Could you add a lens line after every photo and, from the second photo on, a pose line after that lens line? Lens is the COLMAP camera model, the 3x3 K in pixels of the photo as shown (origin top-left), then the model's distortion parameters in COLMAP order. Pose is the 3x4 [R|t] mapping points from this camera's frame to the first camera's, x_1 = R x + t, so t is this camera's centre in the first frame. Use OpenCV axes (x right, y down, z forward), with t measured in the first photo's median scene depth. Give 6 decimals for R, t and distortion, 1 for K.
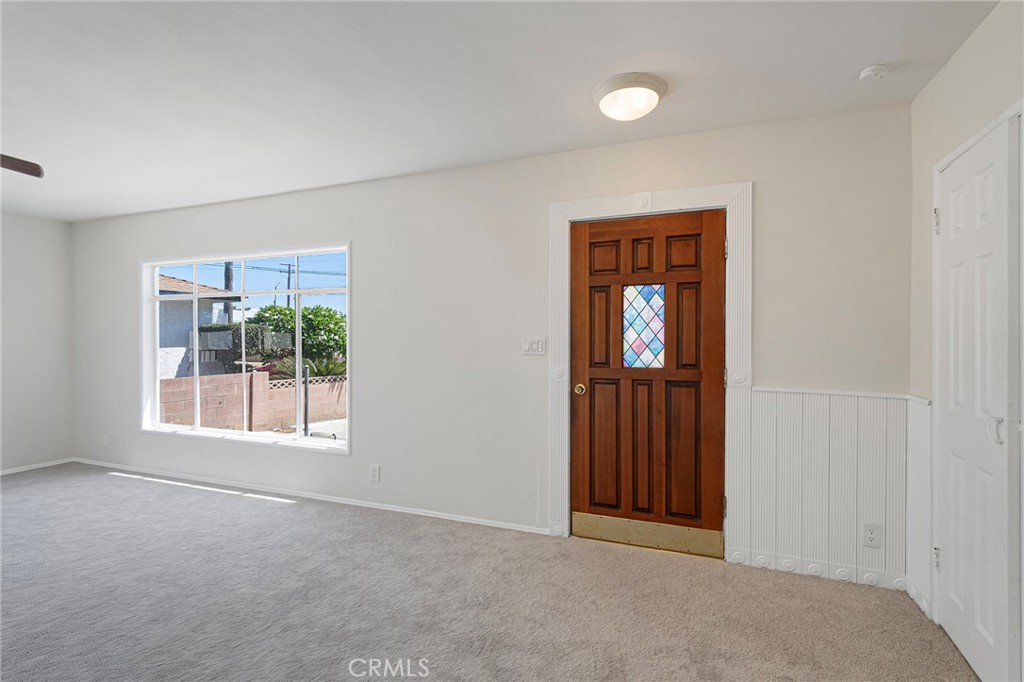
lens RADIAL K [[499.2, 0, 512.0], [0, 499.2, 341.0], [0, 0, 1]] dist [0.001173, -0.000687]
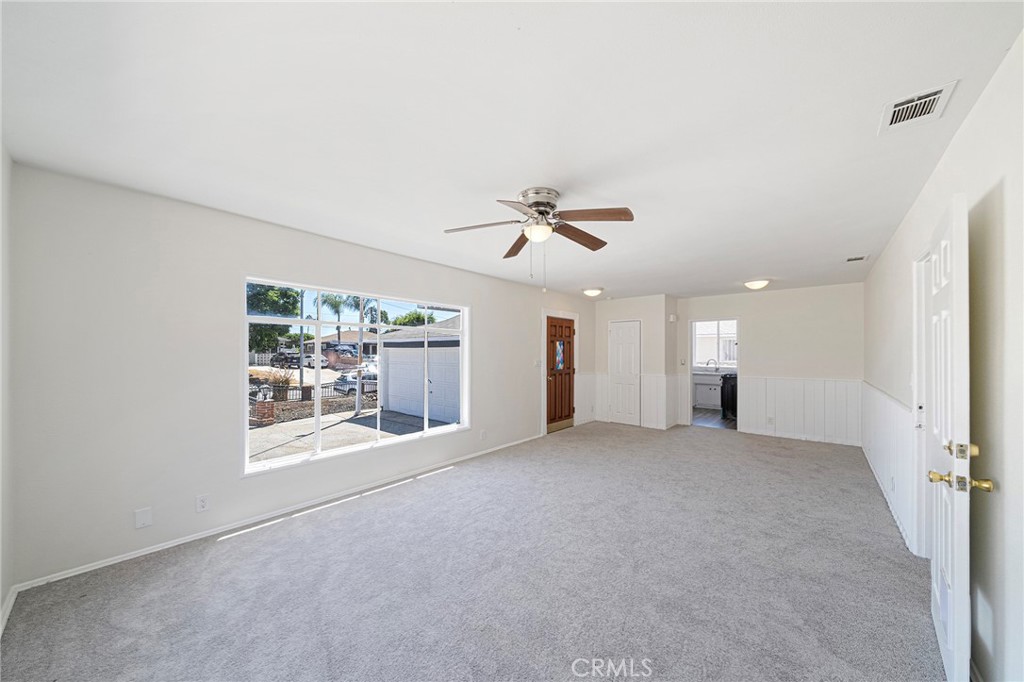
lens RADIAL K [[351.9, 0, 506.8], [0, 351.9, 348.1], [0, 0, 1]] dist [-0.000515, 0.000211]
pose [[0.336663, 0.012404, 0.941544, -1.822410], [0.002086, 0.999901, -0.013919, -0.043280], [-0.941623, 0.006650, 0.336604, 0.597191]]
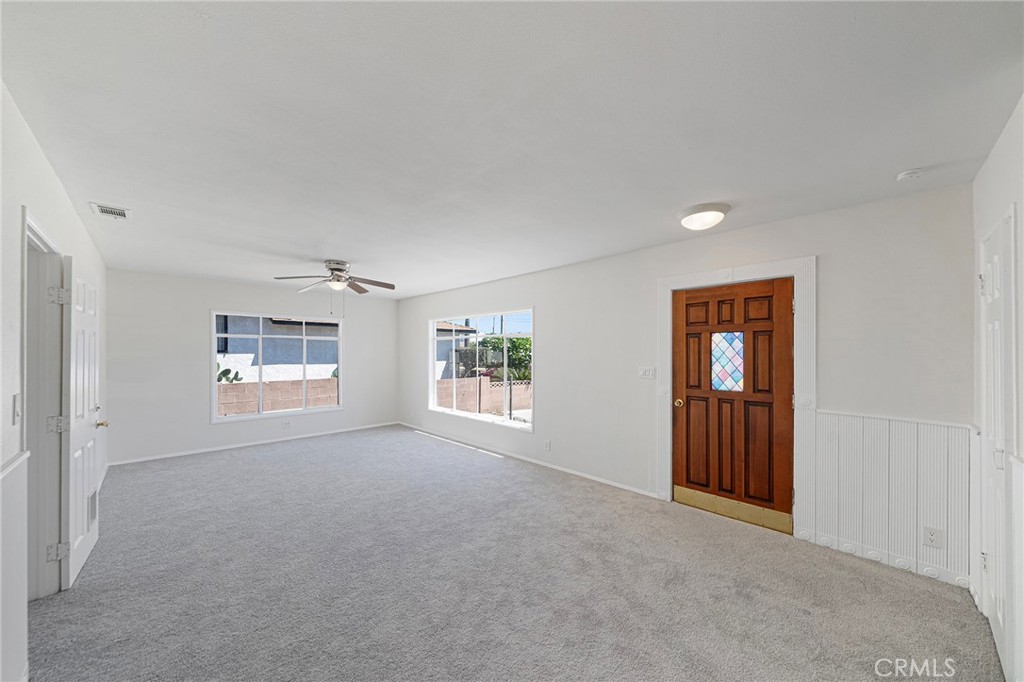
lens RADIAL K [[361.1, 0, 501.6], [0, 361.1, 352.6], [0, 0, 1]] dist [-0.005529, 0.000015]
pose [[0.913136, 0.001451, -0.407653, 0.095721], [-0.003881, 0.999979, -0.005134, -0.047386], [0.407637, 0.006270, 0.913123, -0.202207]]
